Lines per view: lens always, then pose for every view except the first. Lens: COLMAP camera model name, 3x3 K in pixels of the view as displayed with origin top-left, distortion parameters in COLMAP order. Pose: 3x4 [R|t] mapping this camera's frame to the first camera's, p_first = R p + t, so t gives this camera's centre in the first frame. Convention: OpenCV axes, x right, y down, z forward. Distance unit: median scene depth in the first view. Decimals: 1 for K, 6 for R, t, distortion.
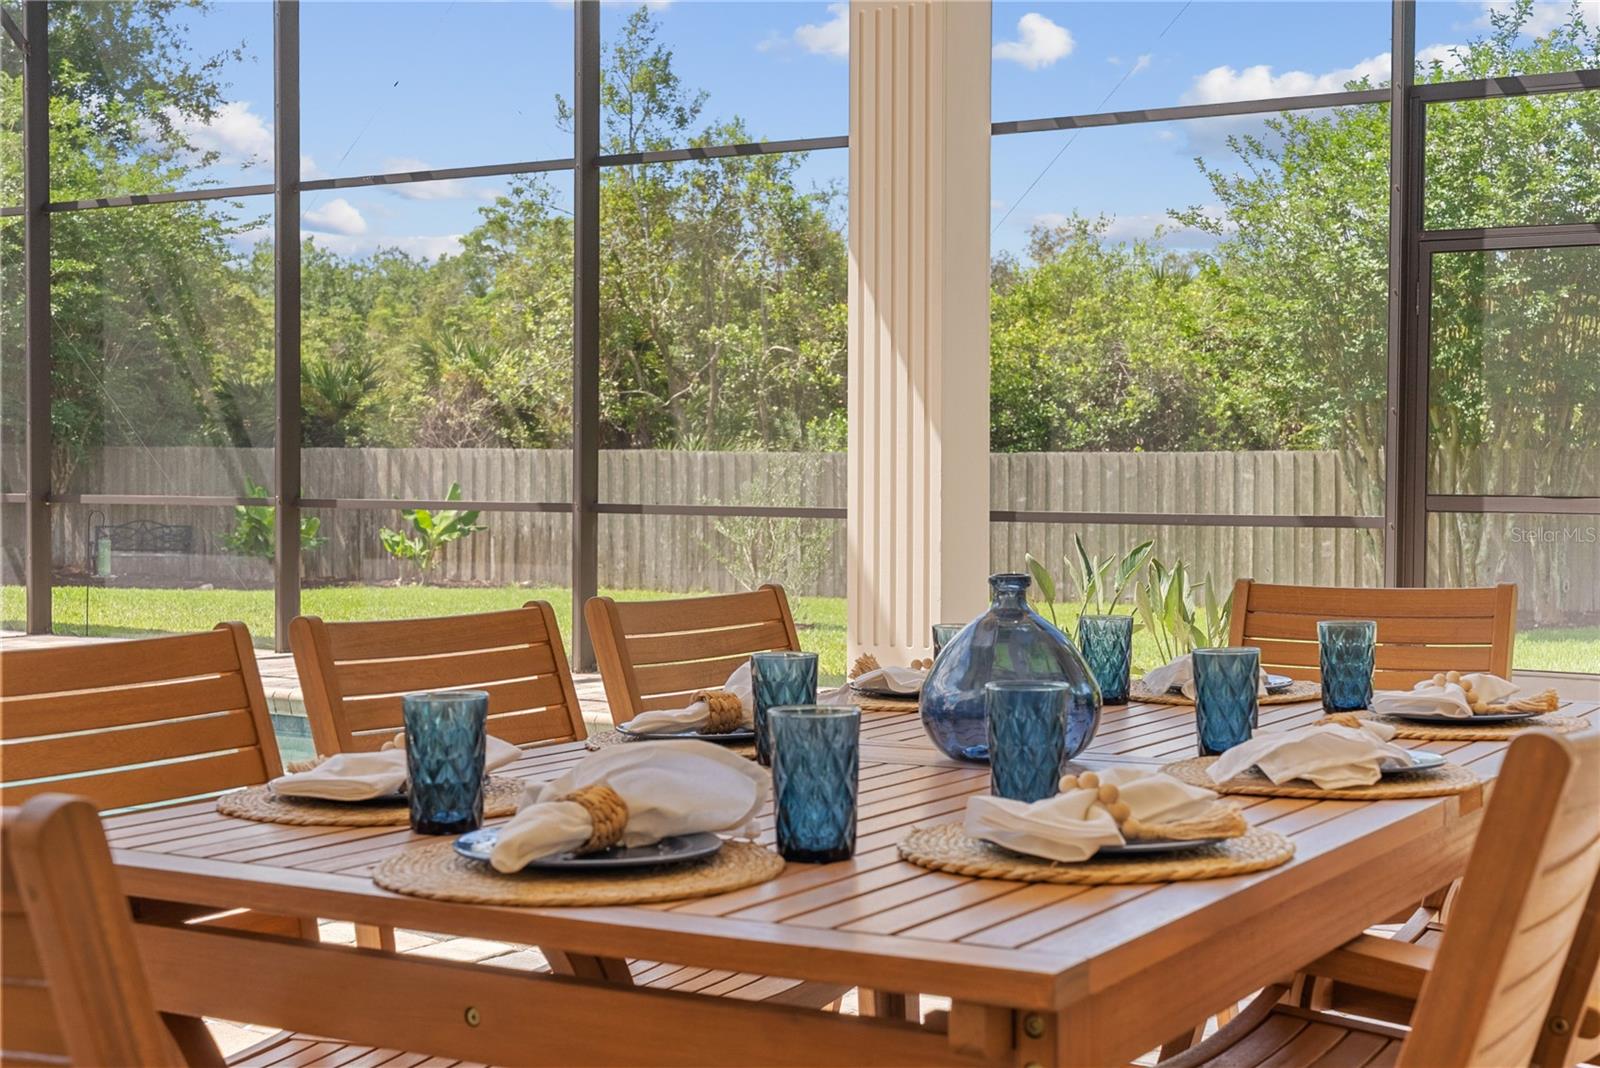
lens RADIAL K [[2159.3, 0, 800.0], [0, 2159.3, 534.0], [0, 0, 1]] dist [0.017931, 0.030933]
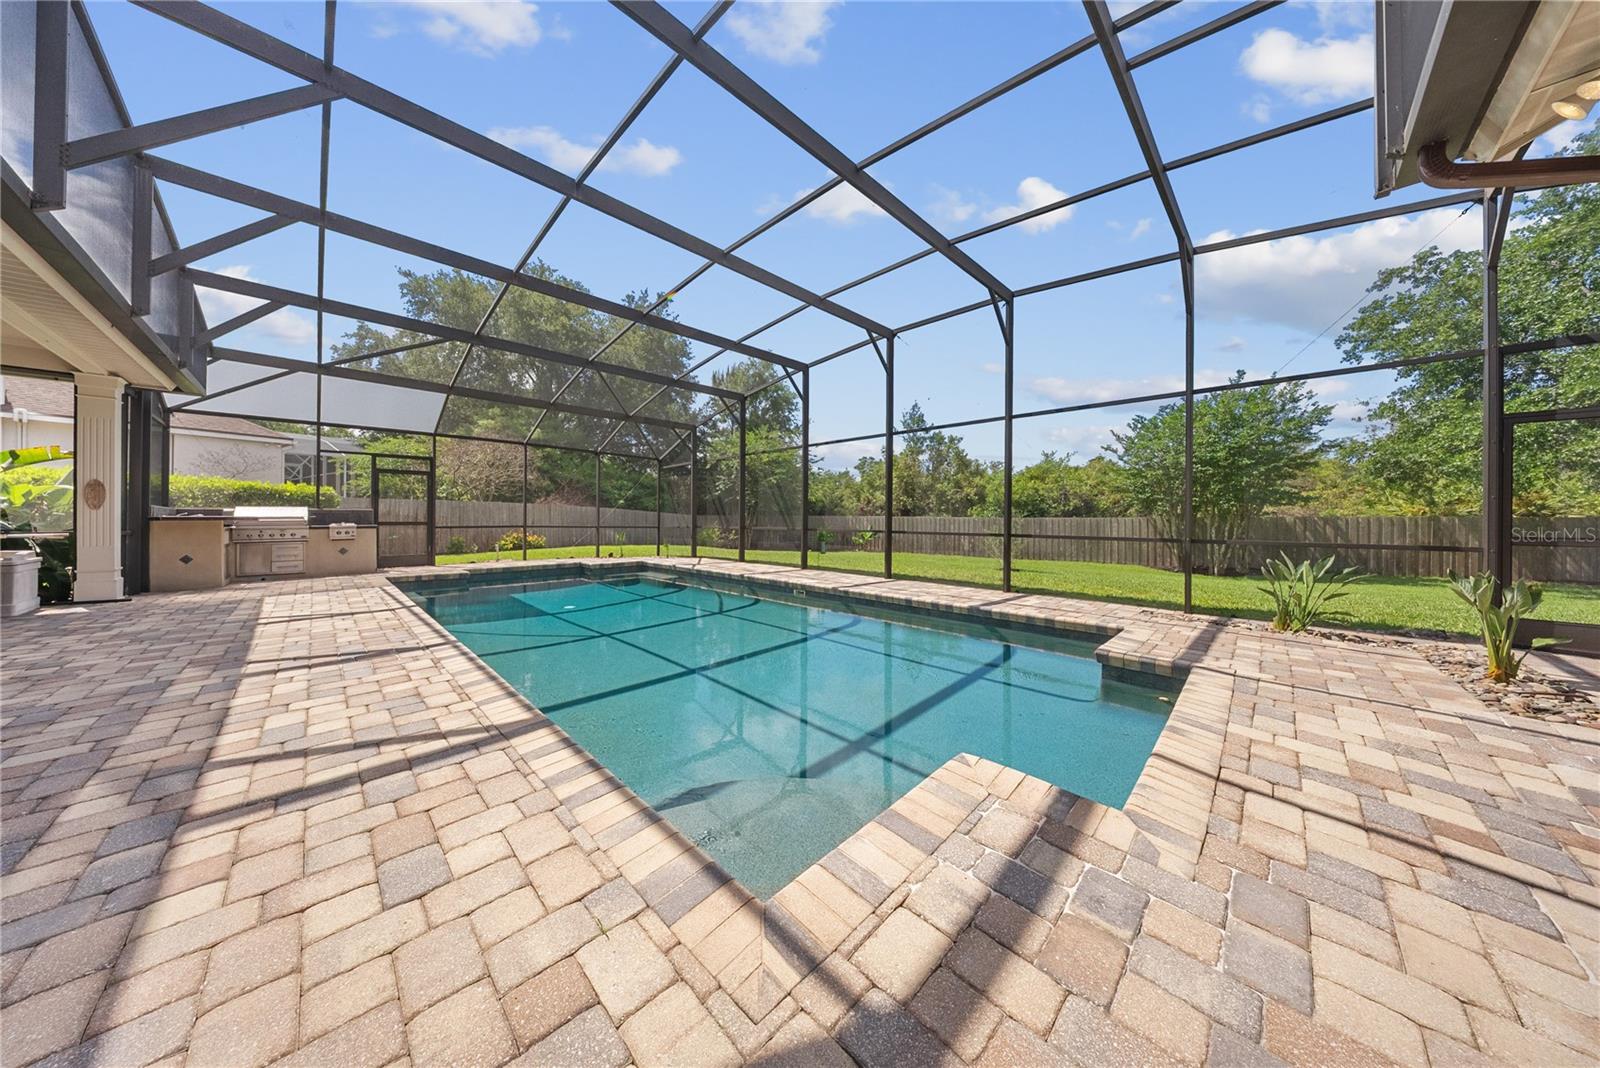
lens RADIAL K [[485.8, 0, 787.0], [0, 485.8, 516.5], [0, 0, 1]] dist [0.000765, -0.000001]
pose [[0.969398, 0.002964, -0.245478, -0.097610], [-0.012732, 0.999188, -0.038214, -0.003722], [0.245165, 0.040170, 0.968649, 0.120870]]
